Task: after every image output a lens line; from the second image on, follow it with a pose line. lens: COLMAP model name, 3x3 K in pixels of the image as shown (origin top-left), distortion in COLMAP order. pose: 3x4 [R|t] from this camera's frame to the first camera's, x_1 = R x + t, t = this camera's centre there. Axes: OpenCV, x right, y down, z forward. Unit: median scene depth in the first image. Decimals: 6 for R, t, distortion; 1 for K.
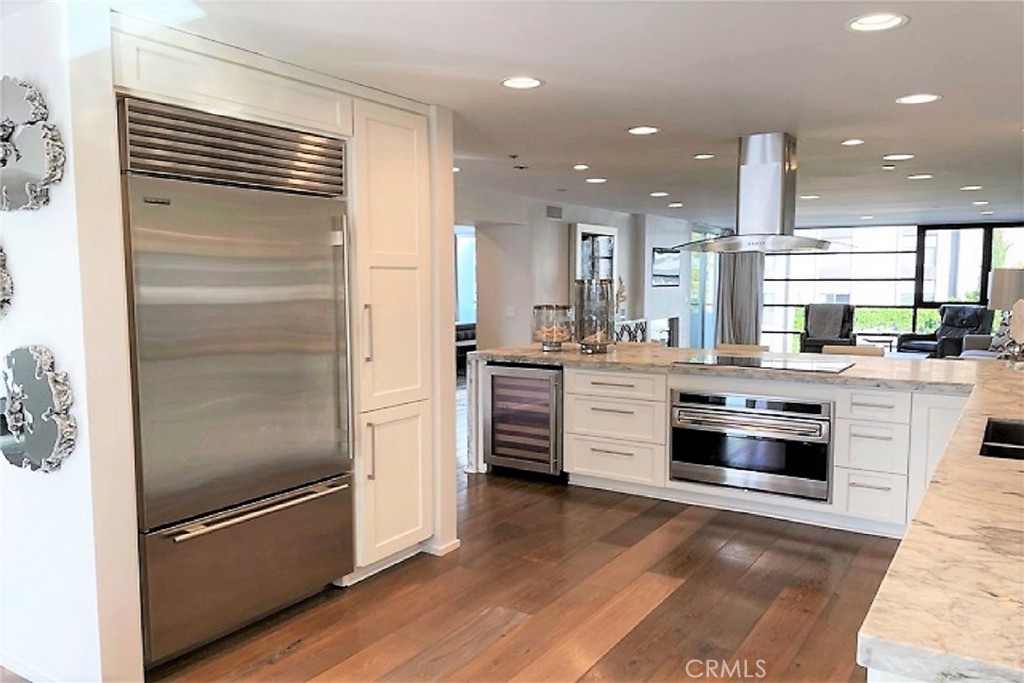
lens RADIAL K [[766.6, 0, 507.8], [0, 766.6, 344.2], [0, 0, 1]] dist [0.062895, -0.072749]
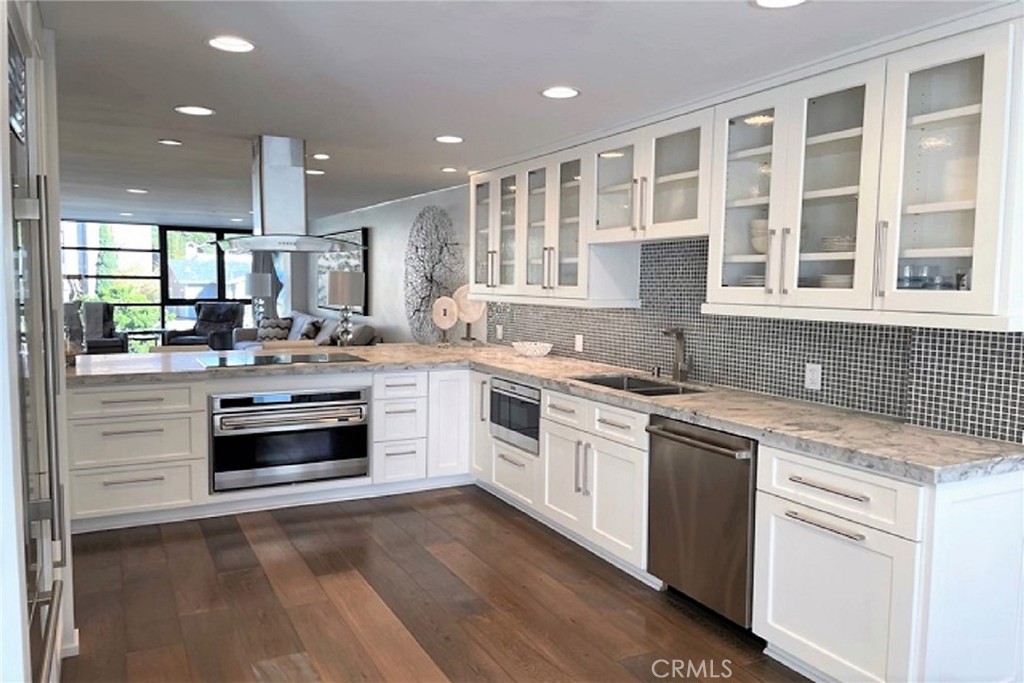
lens RADIAL K [[766.6, 0, 529.0], [0, 766.6, 342.5], [0, 0, 1]] dist [0.062895, -0.072749]
pose [[0.473489, -0.060137, 0.878745, -0.422816], [0.059051, 0.997589, 0.036452, -0.016800], [-0.878818, 0.034631, 0.475898, 0.227050]]
